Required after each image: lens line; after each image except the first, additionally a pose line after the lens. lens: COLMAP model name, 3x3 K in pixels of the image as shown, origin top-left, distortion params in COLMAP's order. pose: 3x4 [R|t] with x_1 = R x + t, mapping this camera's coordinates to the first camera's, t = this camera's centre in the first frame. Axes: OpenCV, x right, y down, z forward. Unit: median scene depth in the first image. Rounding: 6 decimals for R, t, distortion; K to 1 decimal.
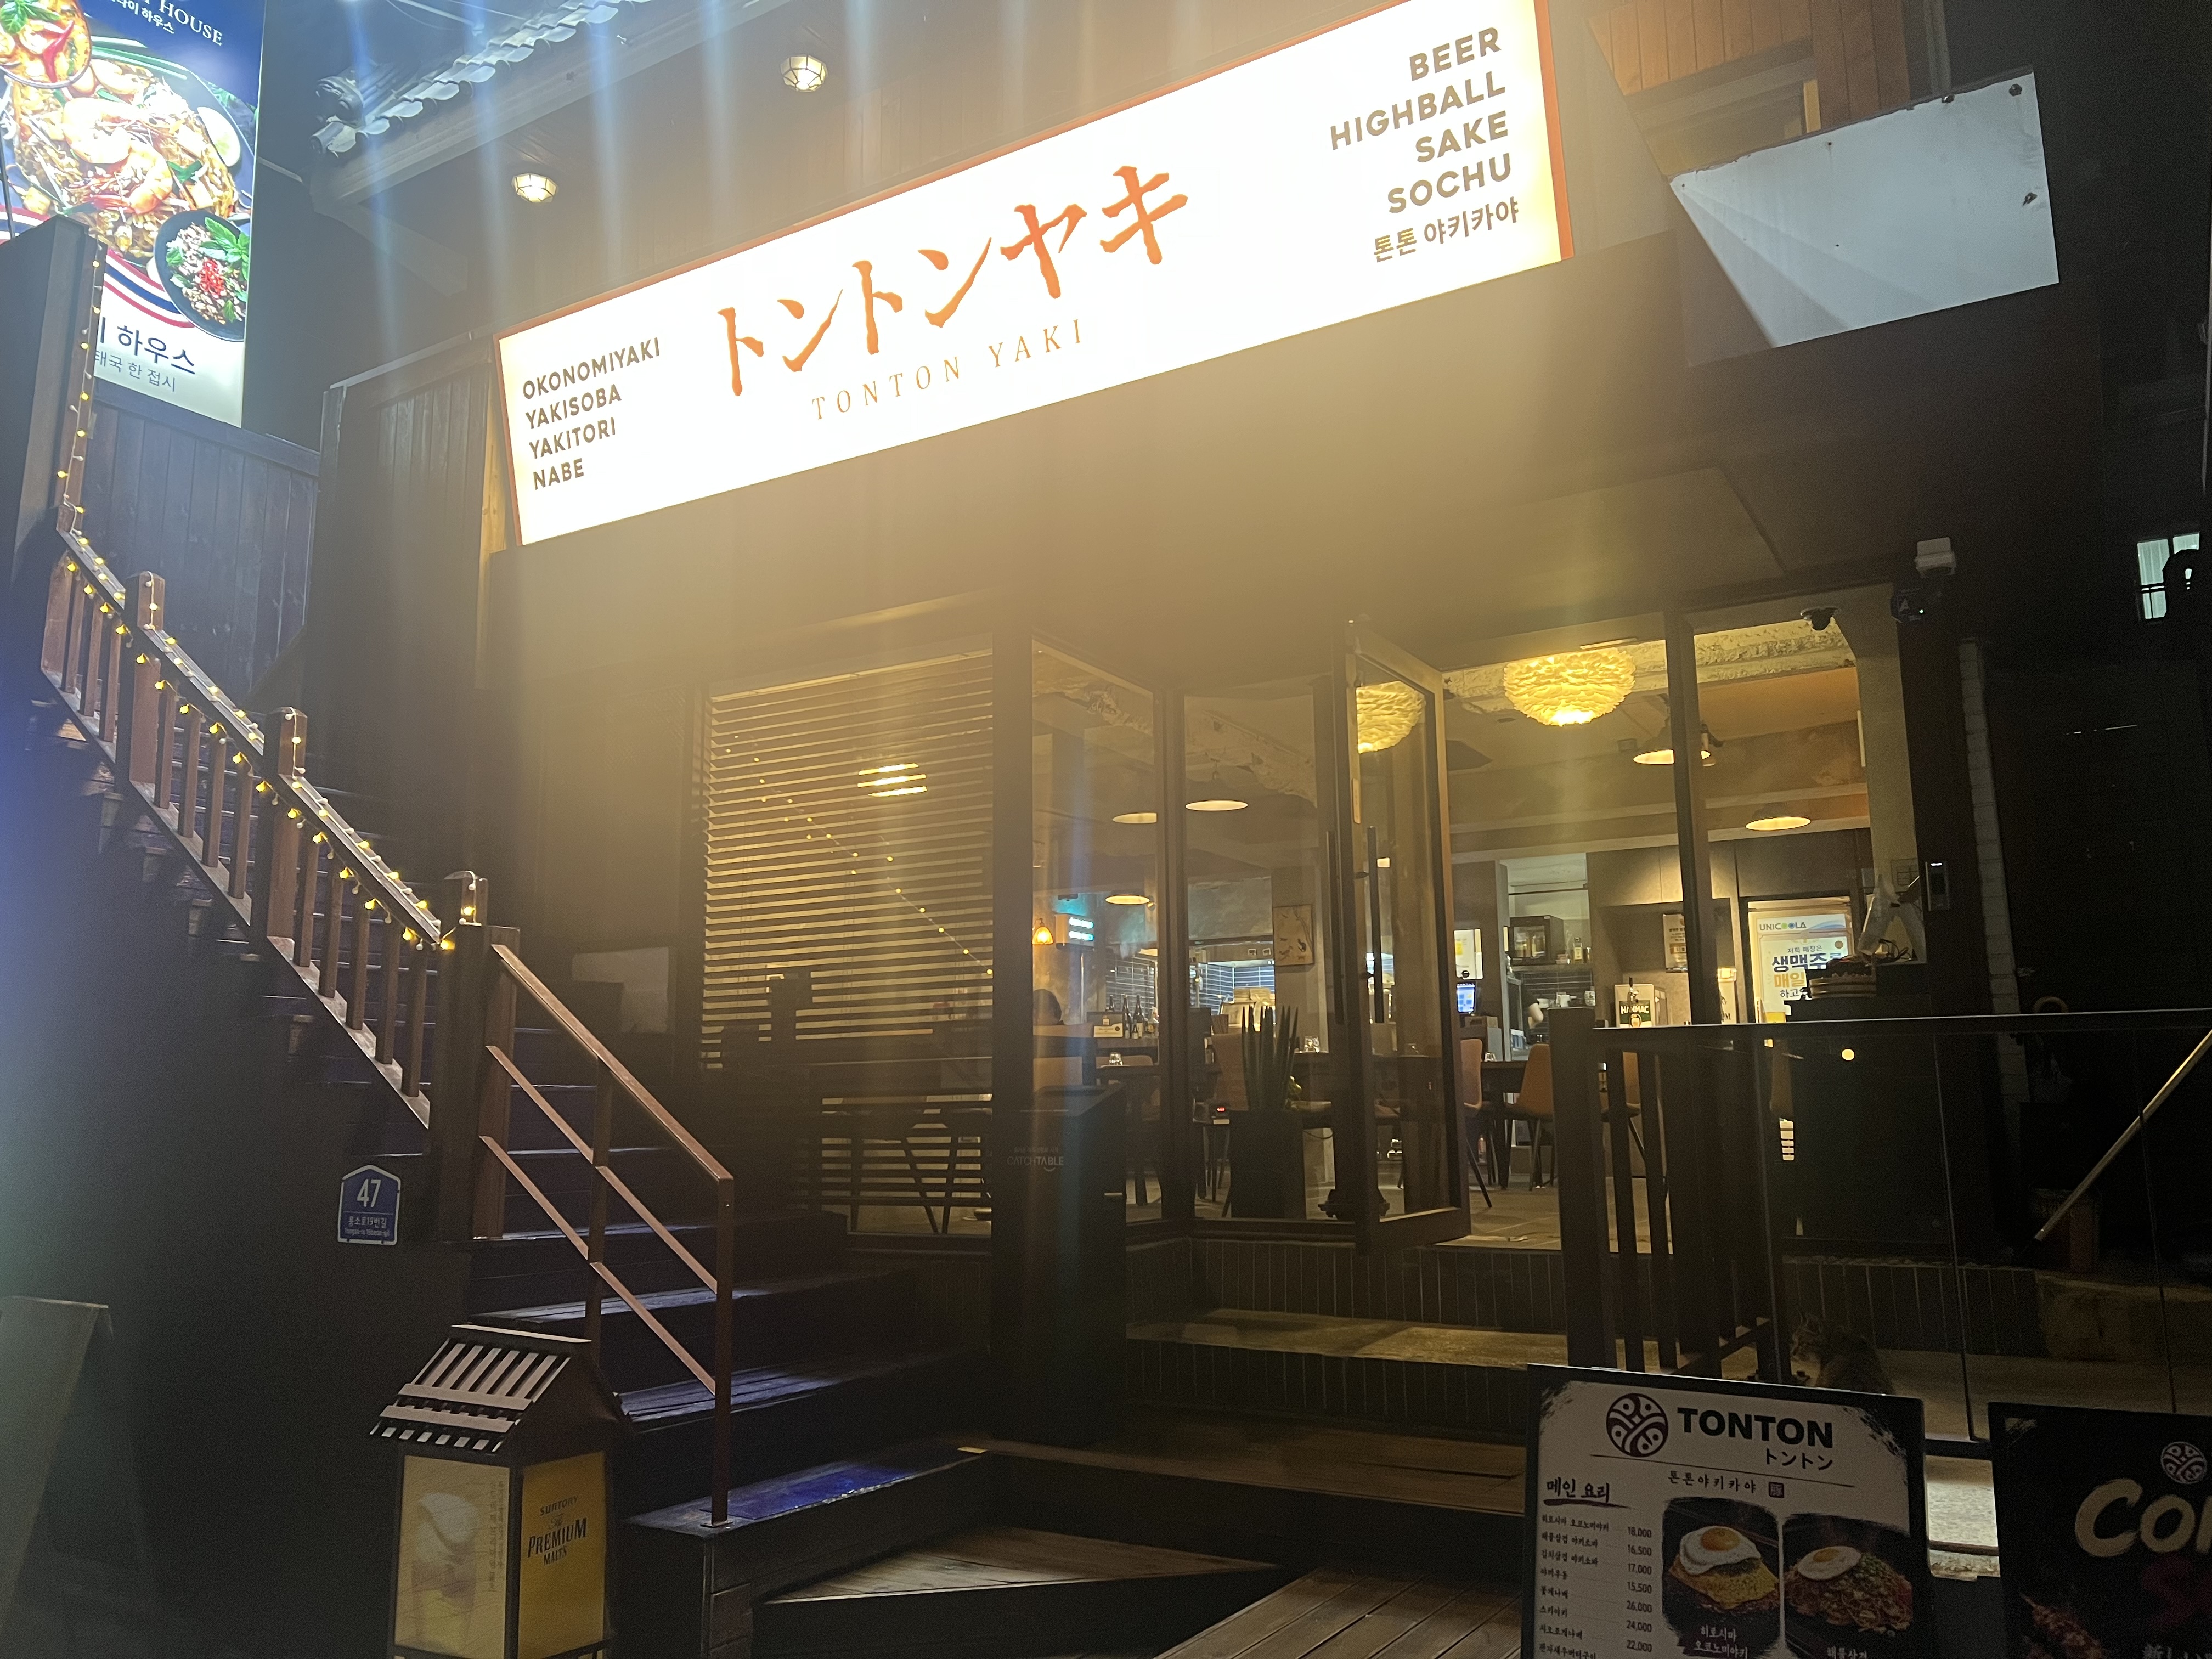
lens RADIAL K [[1659.2, 0, 1106.3], [0, 1659.2, 823.3], [0, 0, 1]] dist [0.011444, 0.003774]
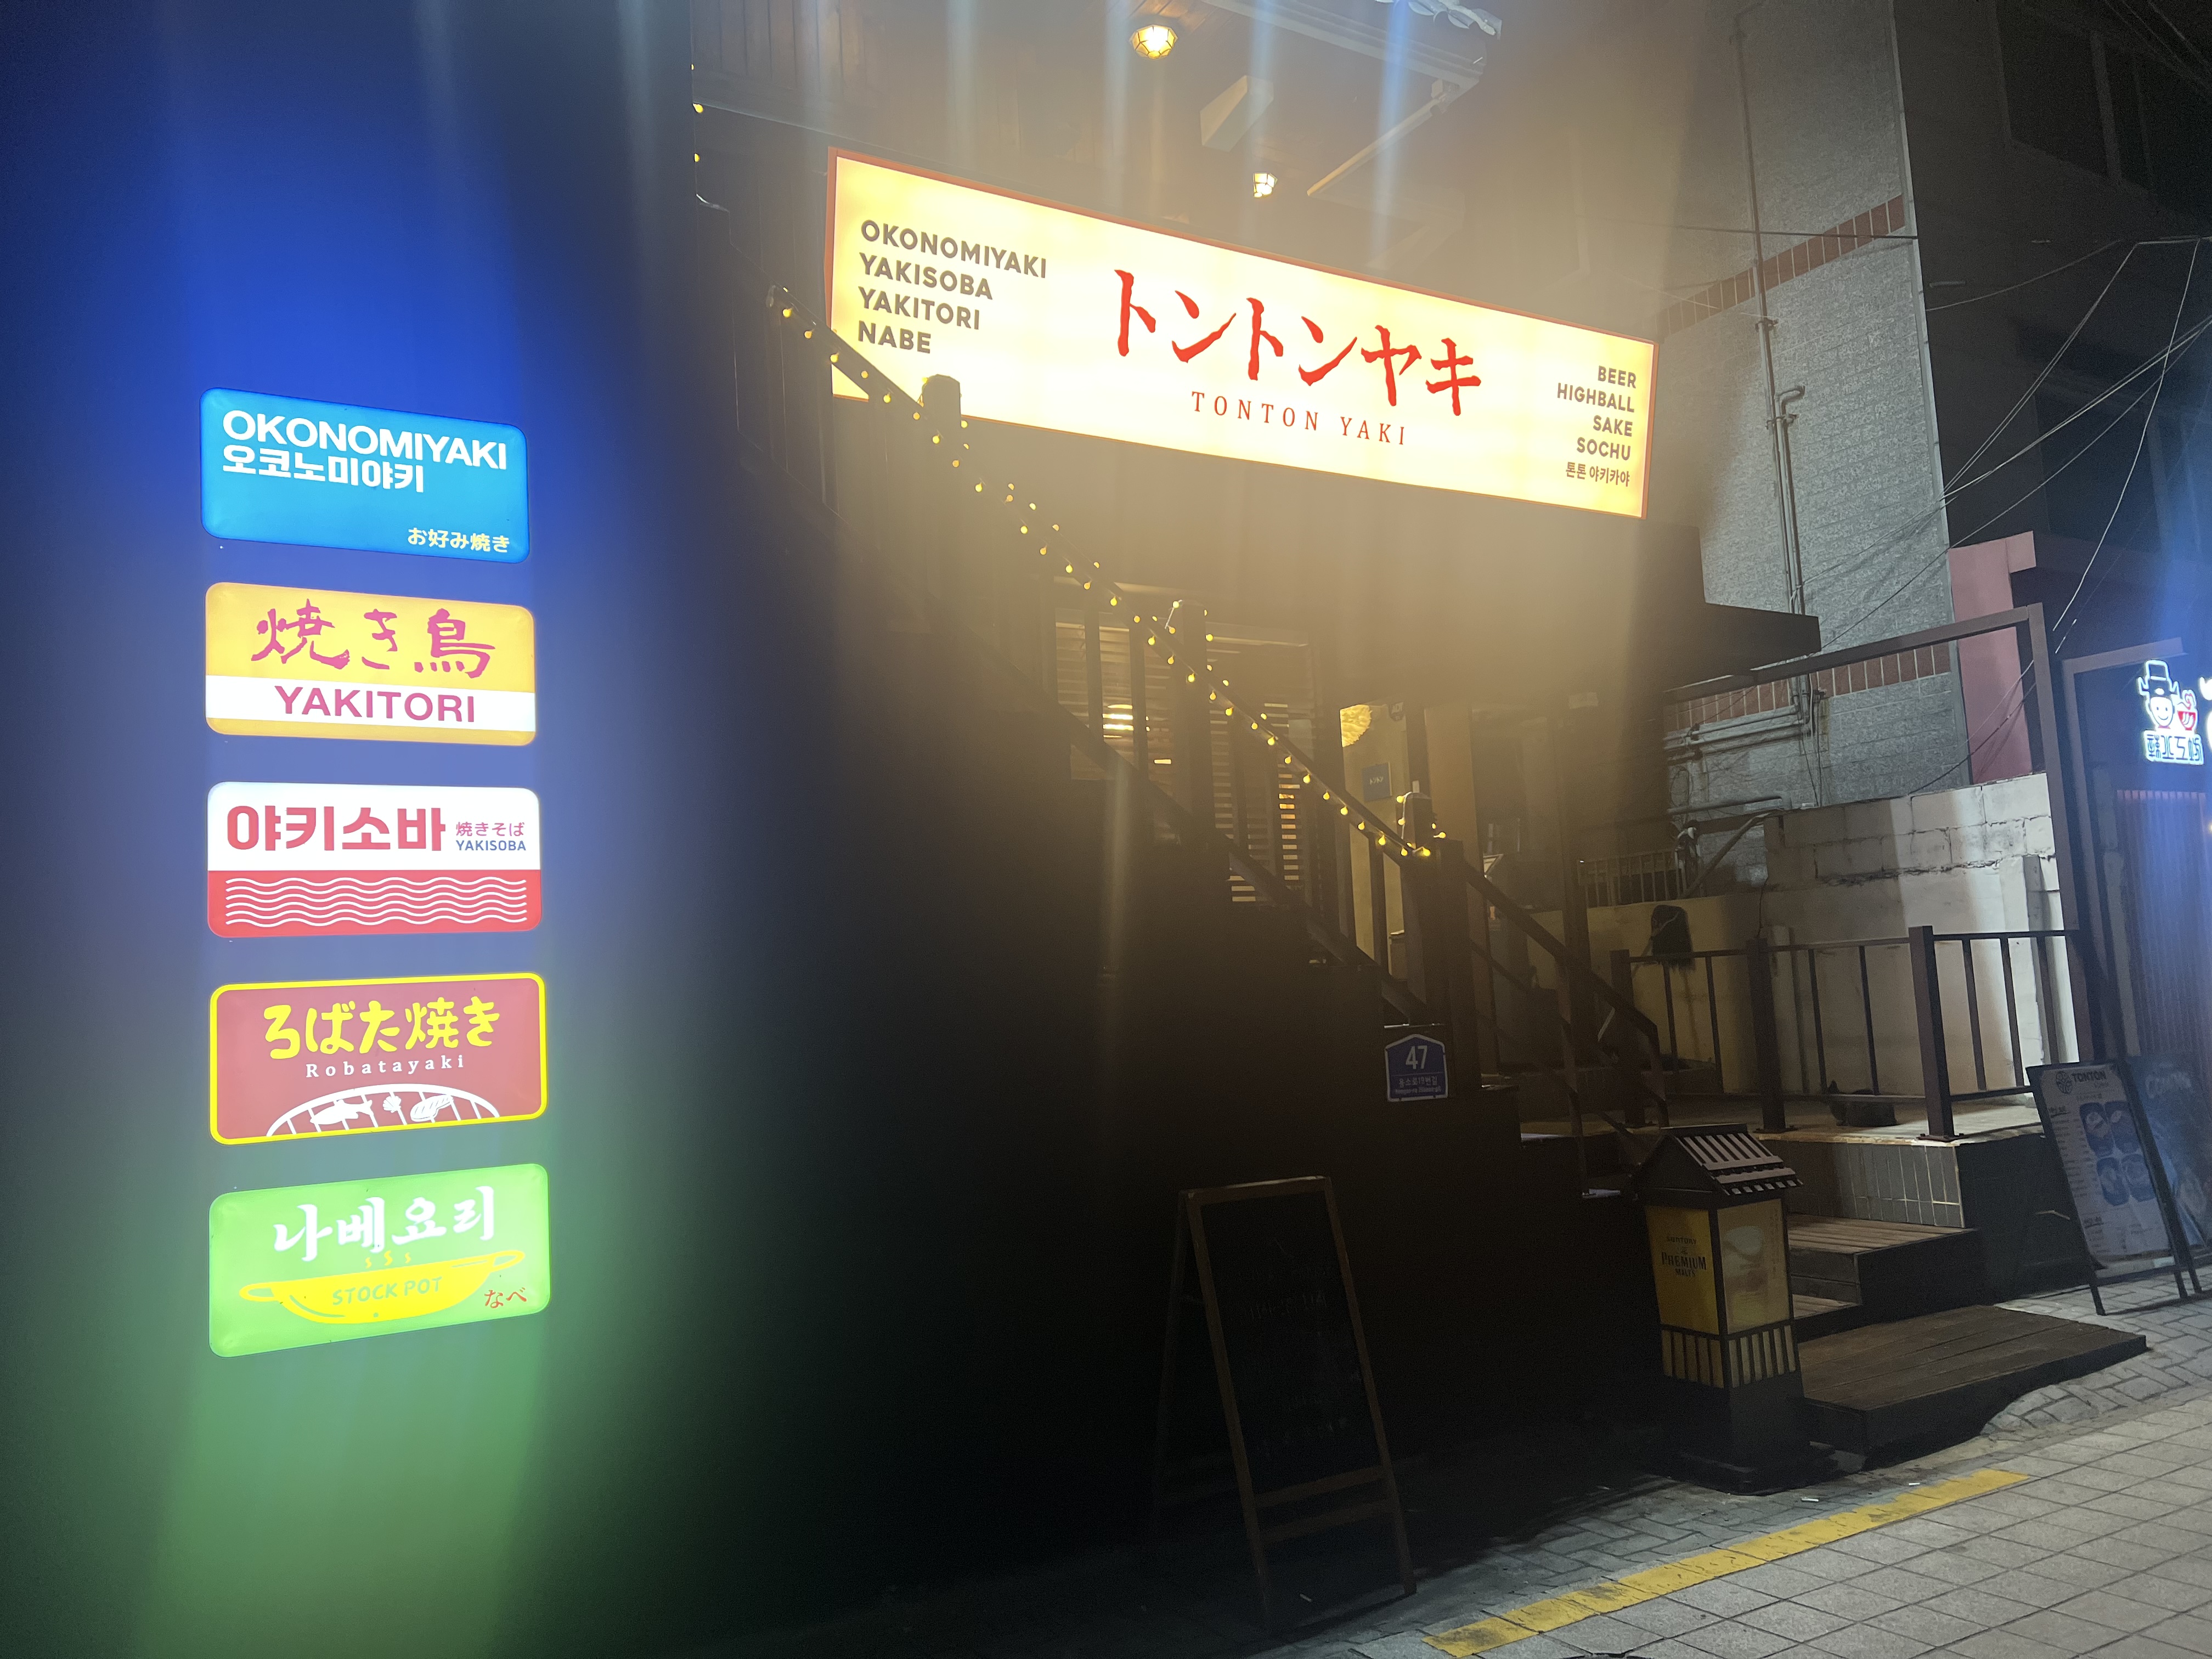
lens RADIAL K [[1659.2, 0, 1108.9], [0, 1659.2, 837.2], [0, 0, 1]] dist [0.011444, 0.003774]
pose [[0.465320, 0.080580, 0.881467, -1.302794], [-0.100179, 0.994243, -0.038006, 0.110176], [-0.879455, -0.070620, 0.470714, 0.535310]]
